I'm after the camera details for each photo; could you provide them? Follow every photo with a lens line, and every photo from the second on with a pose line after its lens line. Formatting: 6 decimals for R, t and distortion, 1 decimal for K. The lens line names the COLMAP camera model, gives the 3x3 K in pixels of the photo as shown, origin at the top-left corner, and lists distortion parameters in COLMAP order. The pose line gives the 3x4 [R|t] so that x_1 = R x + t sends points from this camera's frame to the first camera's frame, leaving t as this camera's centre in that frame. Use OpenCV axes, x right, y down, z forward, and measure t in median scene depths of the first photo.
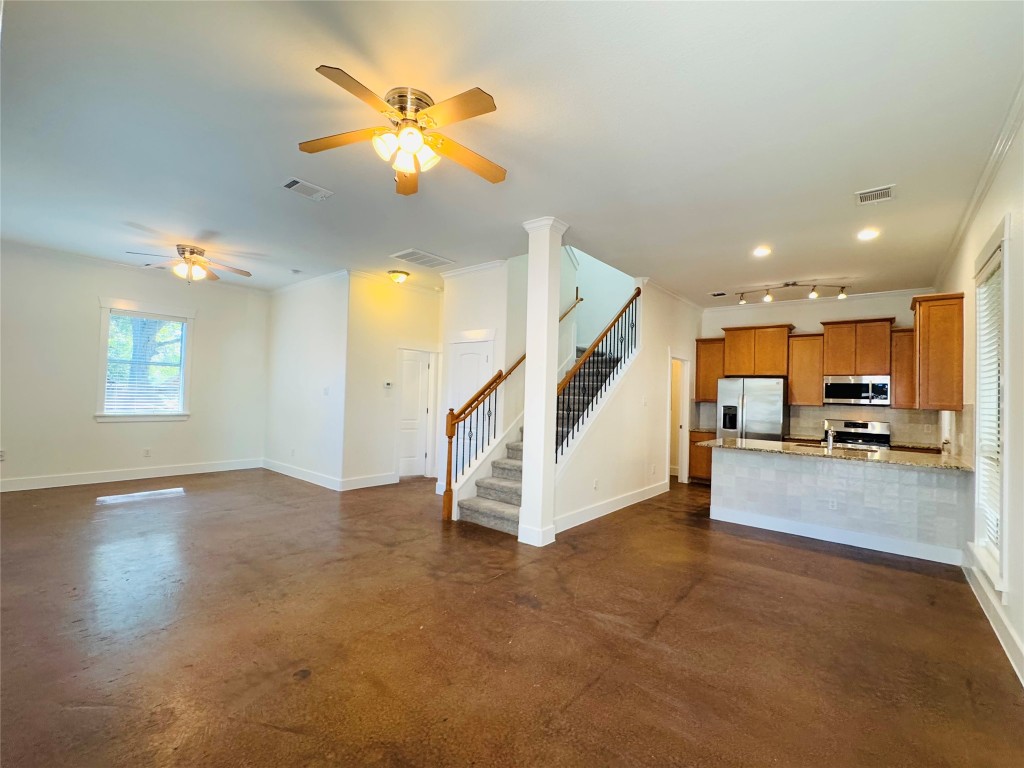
lens RADIAL K [[445.8, 0, 514.4], [0, 445.8, 384.7], [0, 0, 1]] dist [-0.000217, 0.000278]
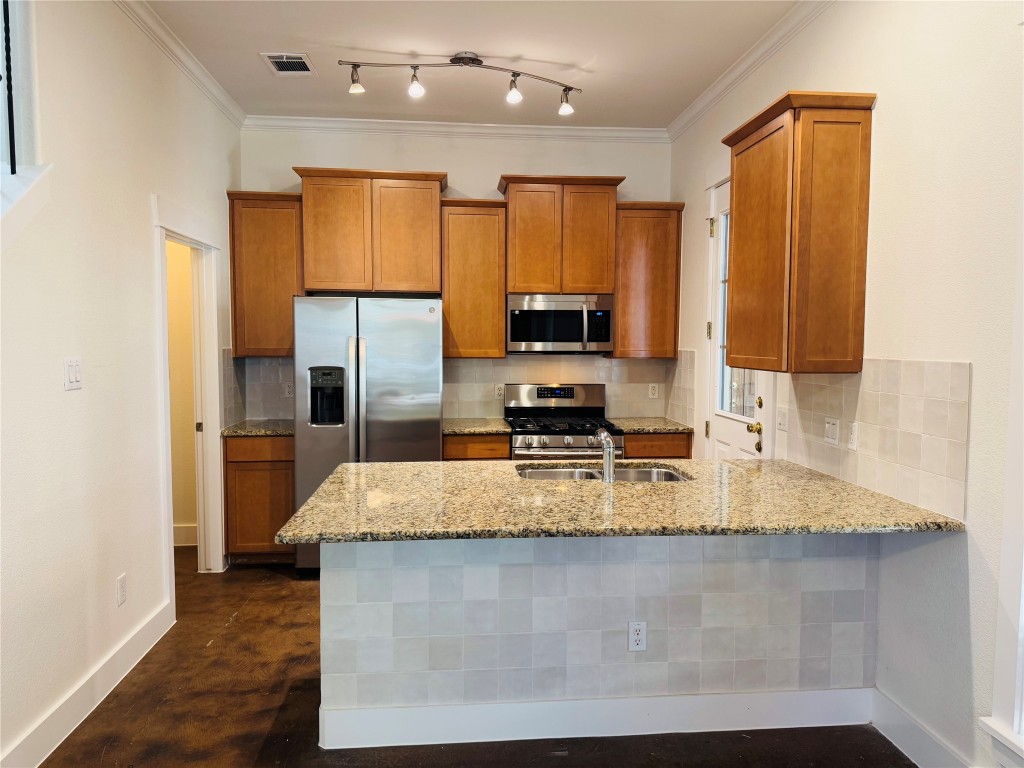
lens RADIAL K [[720.5, 0, 512.7], [0, 720.5, 382.7], [0, 0, 1]] dist [0.083826, -0.120642]
pose [[0.708814, -0.072235, 0.701687, 0.192355], [0.001935, 0.994938, 0.100469, -0.003789], [-0.705393, -0.069856, 0.705366, 0.554533]]
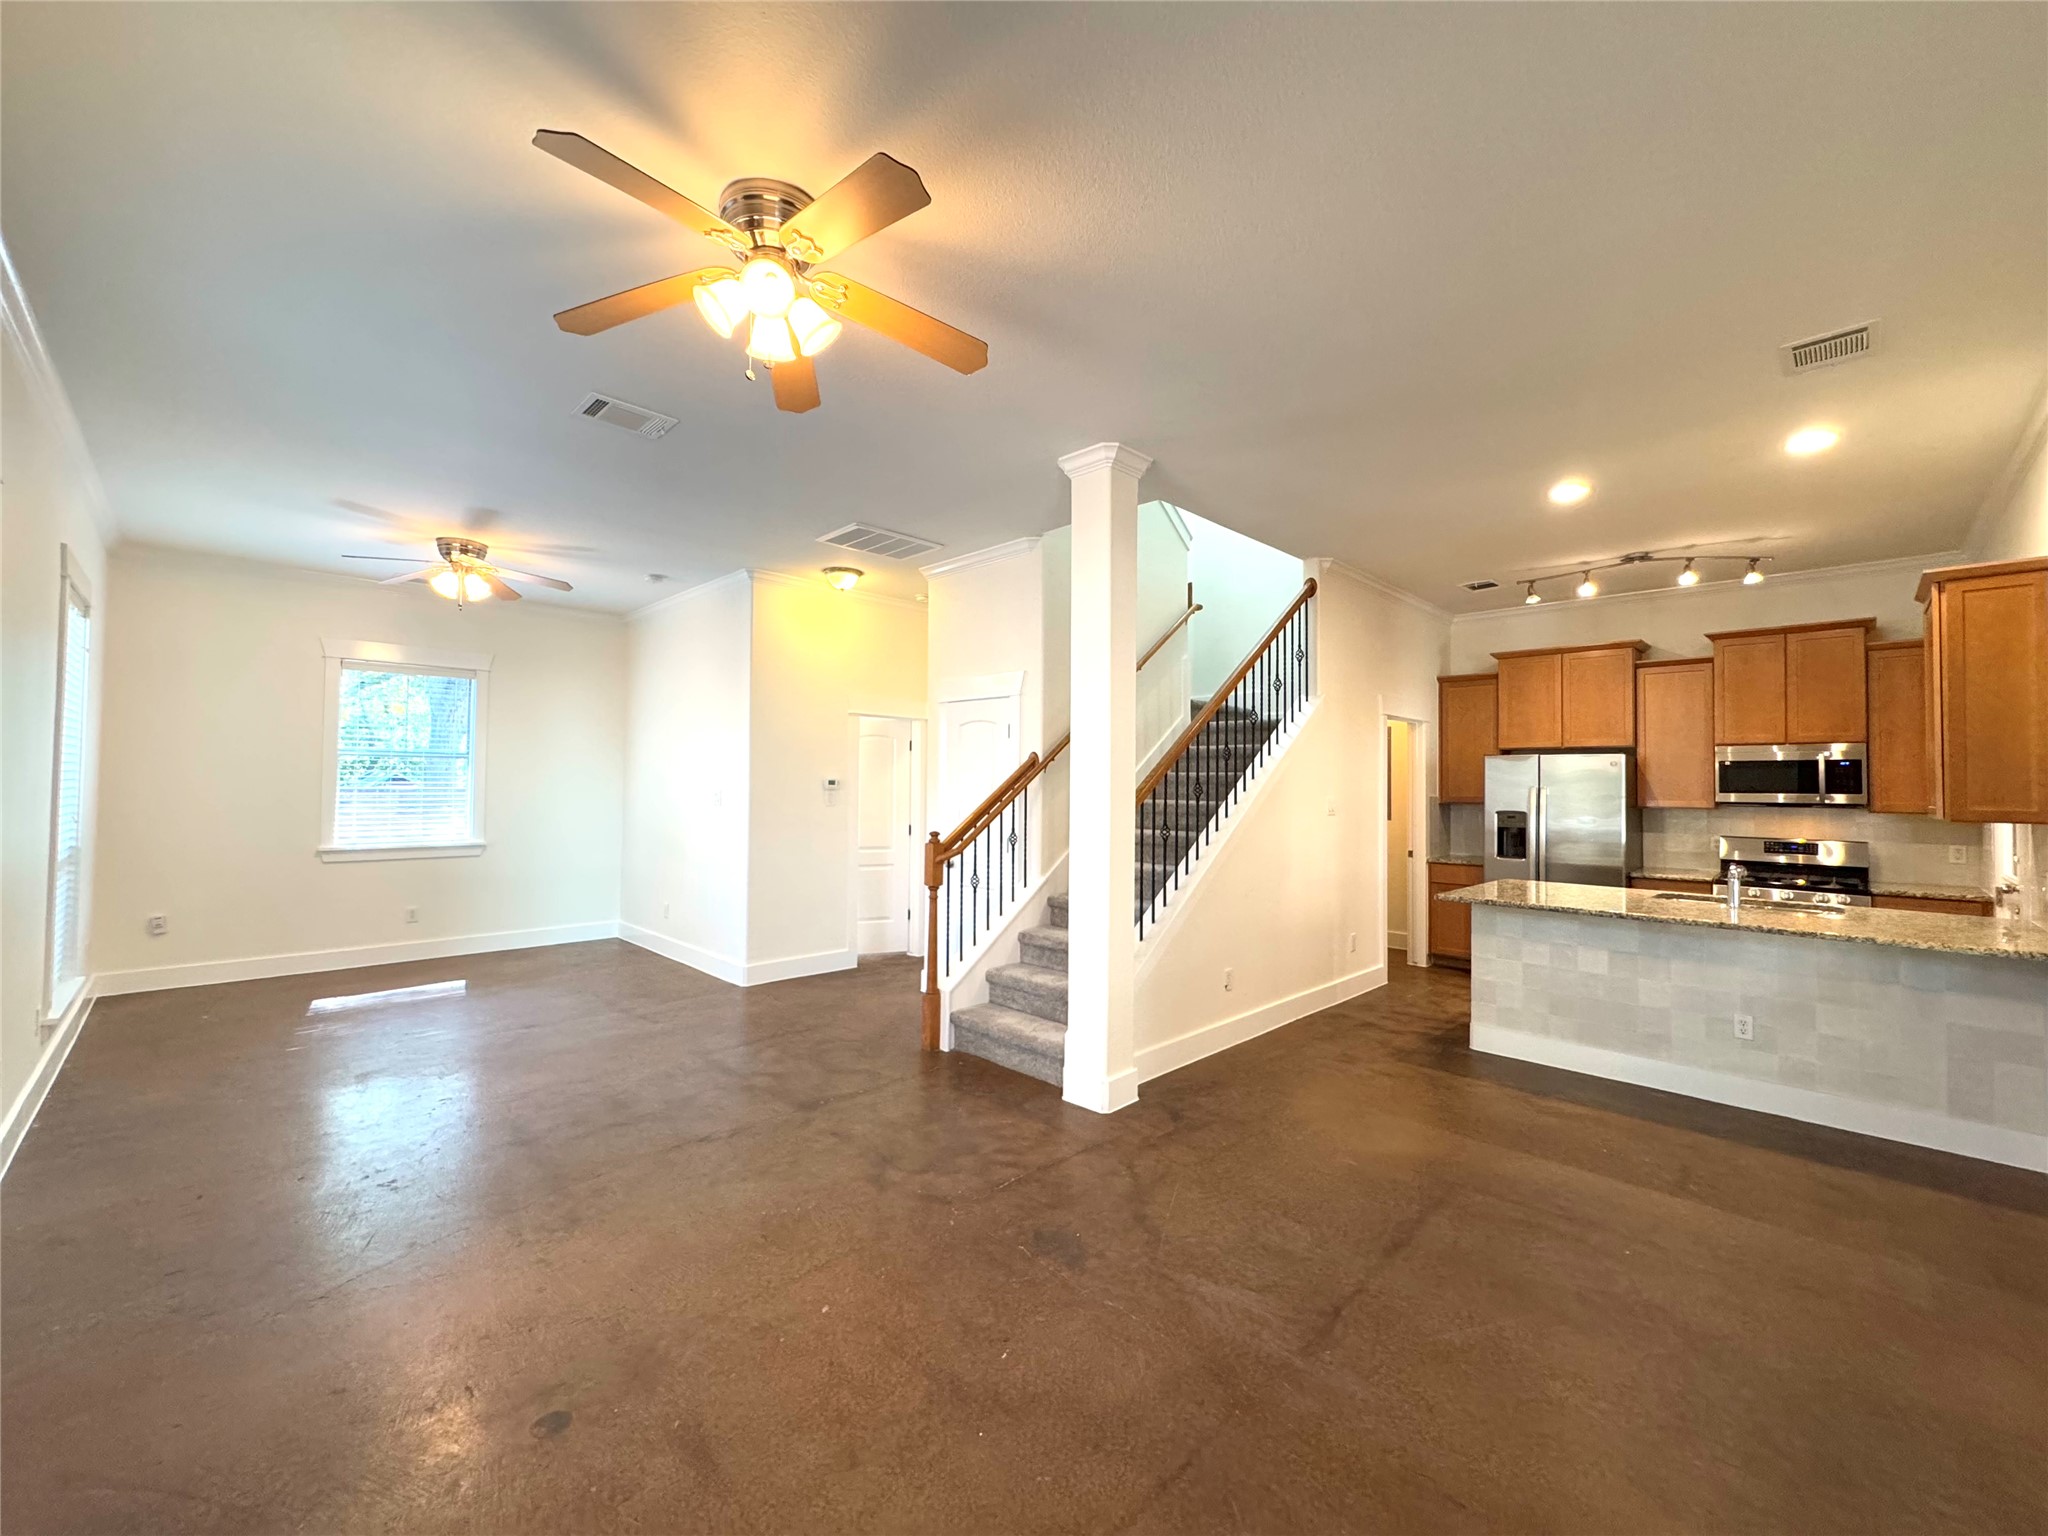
lens RADIAL K [[813.5, 0, 1028.9], [0, 813.5, 767.8], [0, 0, 1]] dist [-0.000730, -0.000658]
pose [[0.995310, -0.022909, -0.093981, 0.051652], [0.022872, 0.999737, -0.001469, -0.014623], [0.093990, -0.000688, 0.995573, 0.076260]]
